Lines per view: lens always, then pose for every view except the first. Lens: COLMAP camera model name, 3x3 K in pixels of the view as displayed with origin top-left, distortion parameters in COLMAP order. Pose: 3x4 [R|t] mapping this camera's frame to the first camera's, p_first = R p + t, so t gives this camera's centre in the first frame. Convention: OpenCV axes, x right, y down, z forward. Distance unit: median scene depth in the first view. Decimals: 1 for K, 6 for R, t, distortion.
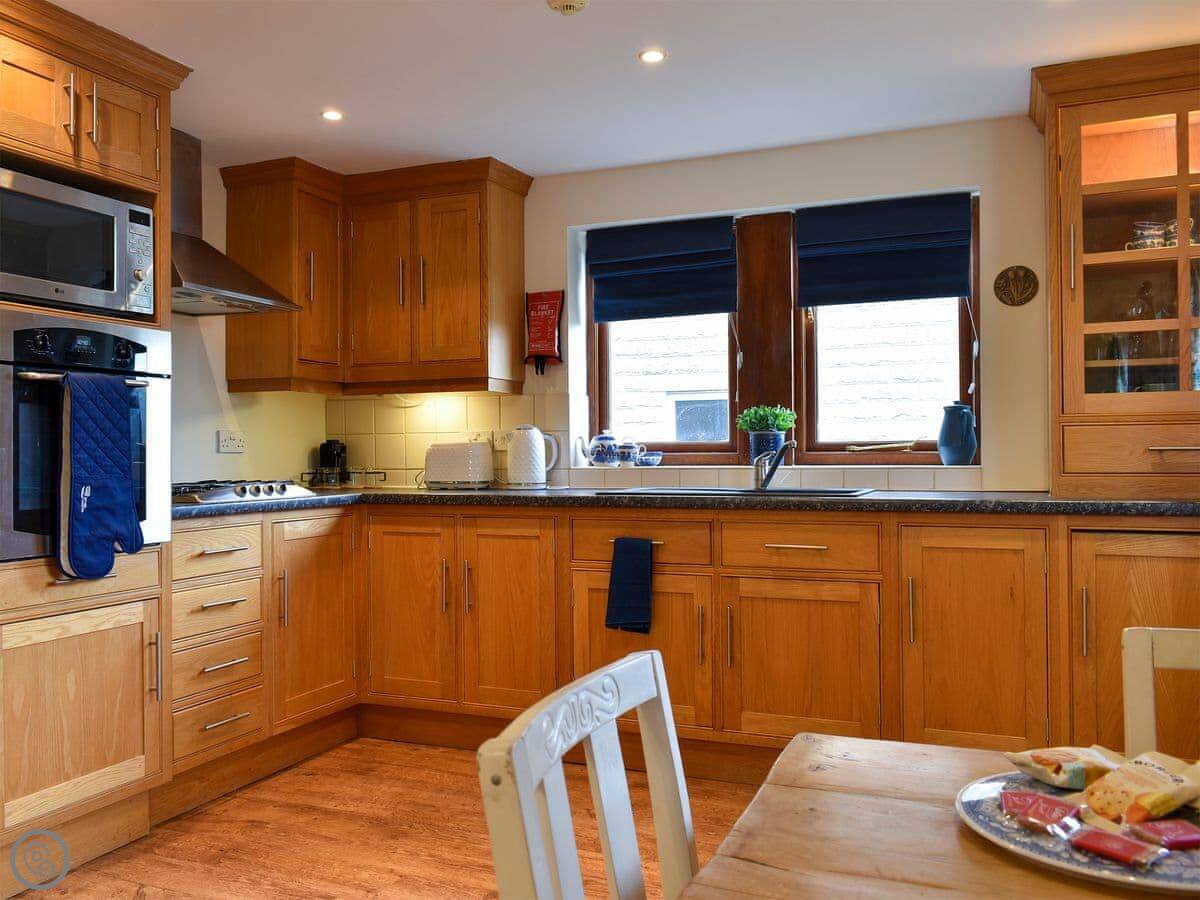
lens RADIAL K [[1041.6, 0, 555.8], [0, 1041.6, 446.7], [0, 0, 1]] dist [0.000566, 0.002772]
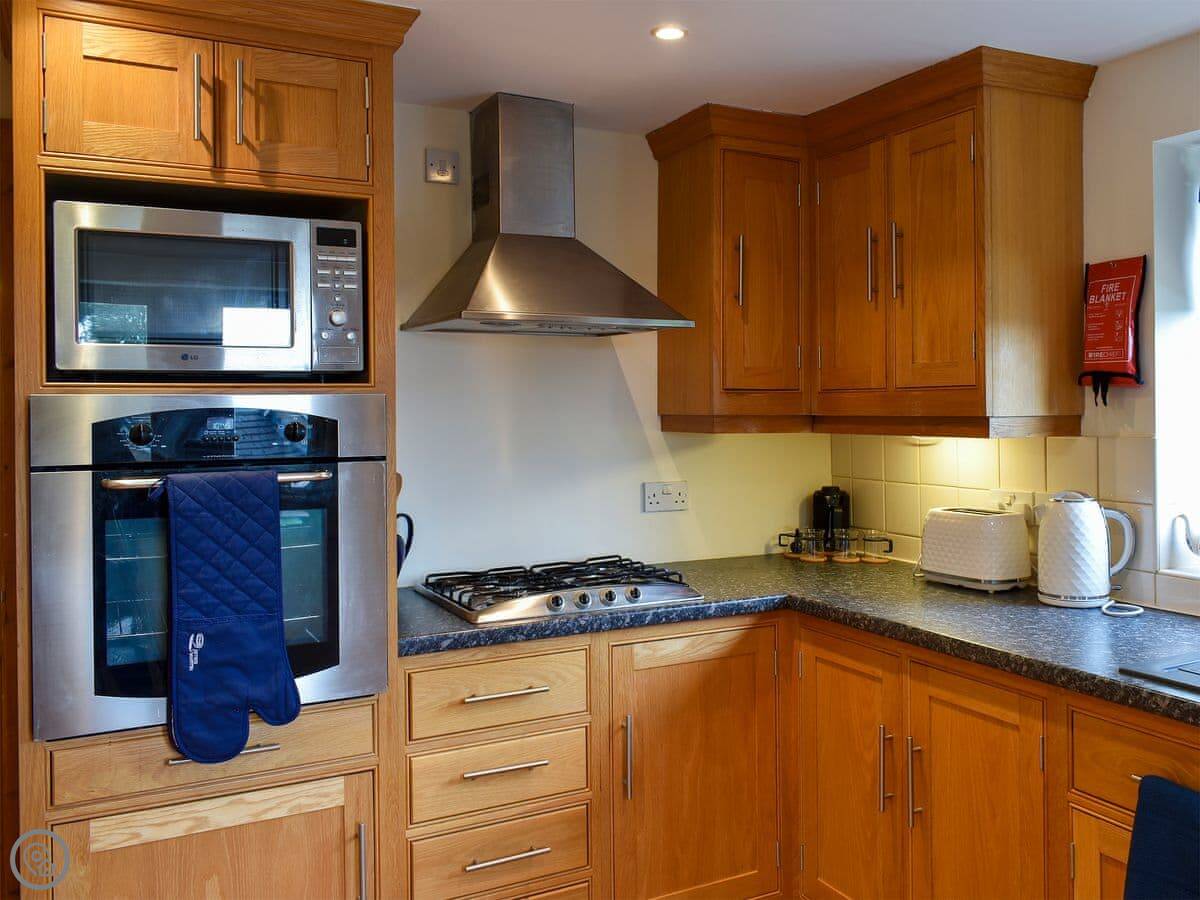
lens RADIAL K [[1095.3, 0, 600.7], [0, 1095.3, 424.3], [0, 0, 1]] dist [0.001664, -0.004111]
pose [[0.794653, 0.001988, -0.607060, 0.165281], [0.006352, 0.999913, 0.011589, -0.083675], [0.607030, -0.013065, 0.794571, 0.431254]]
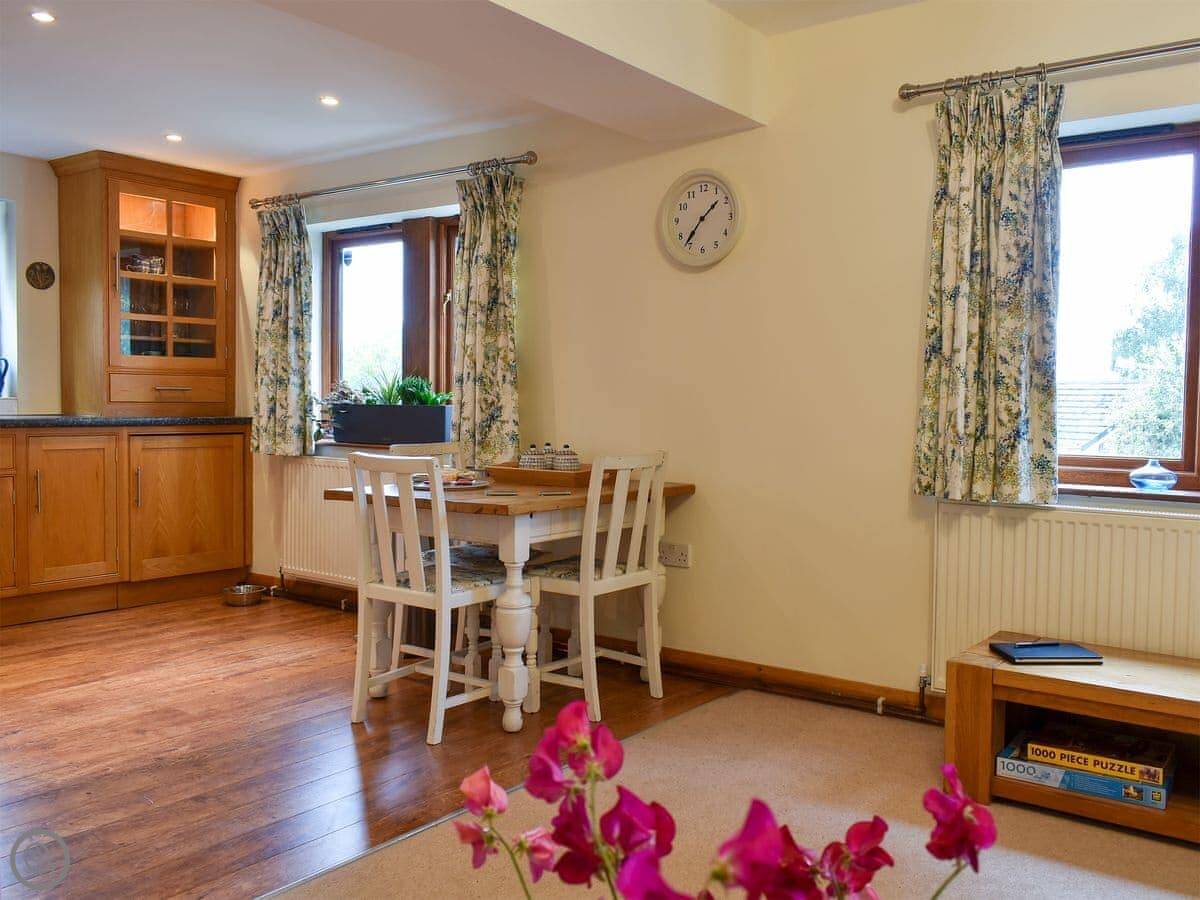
lens RADIAL K [[1028.5, 0, 628.1], [0, 1028.5, 448.0], [0, 0, 1]] dist [0.002780, -0.001118]
pose [[0.219031, -0.034935, 0.975092, -0.824600], [-0.021725, 0.998936, 0.040669, 0.012267], [-0.975476, -0.030091, 0.218039, -0.140937]]
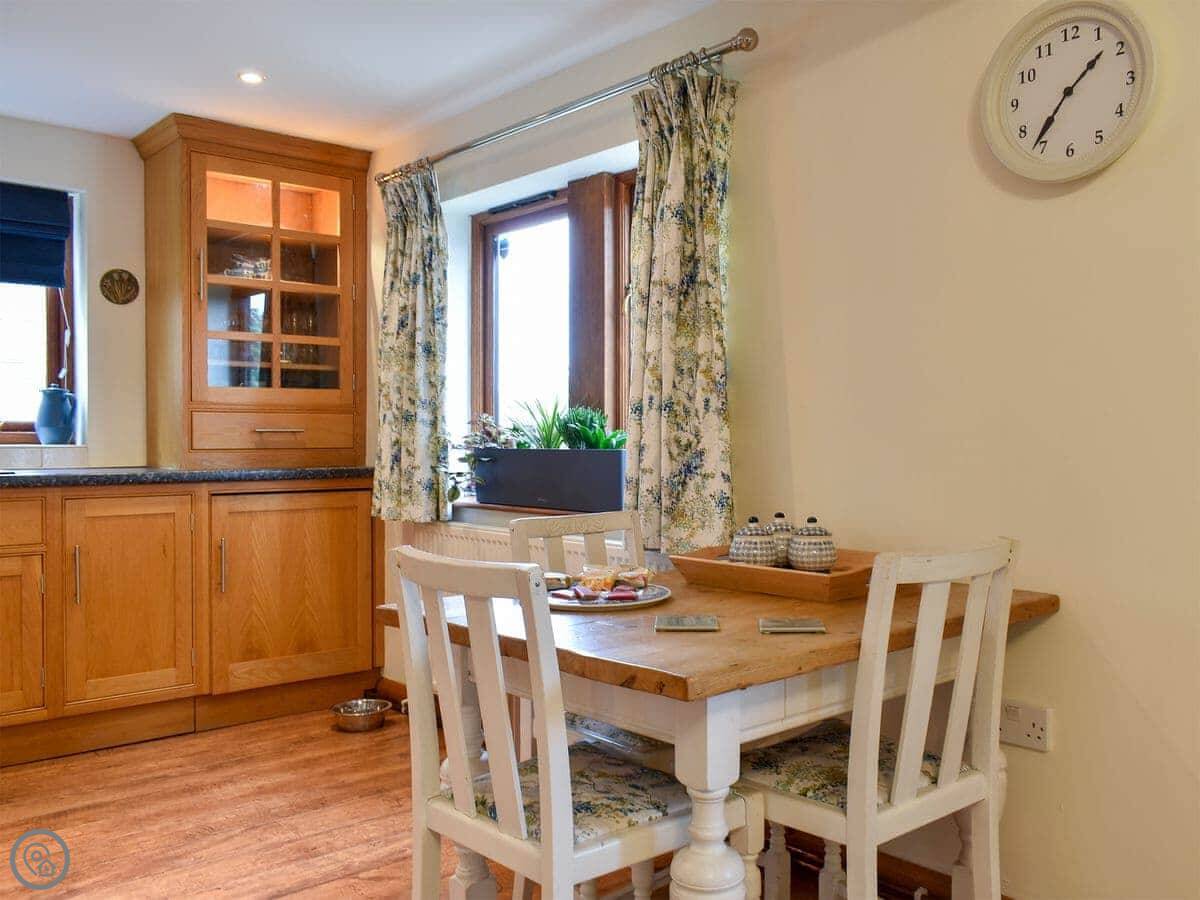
lens RADIAL K [[1034.0, 0, 669.6], [0, 1034.0, 448.7], [0, 0, 1]] dist [0.003494, -0.002921]
pose [[0.398228, -0.002829, 0.917282, -0.364093], [-0.008558, 0.999940, 0.006799, 0.009720], [-0.917247, -0.010557, 0.398180, -0.002919]]
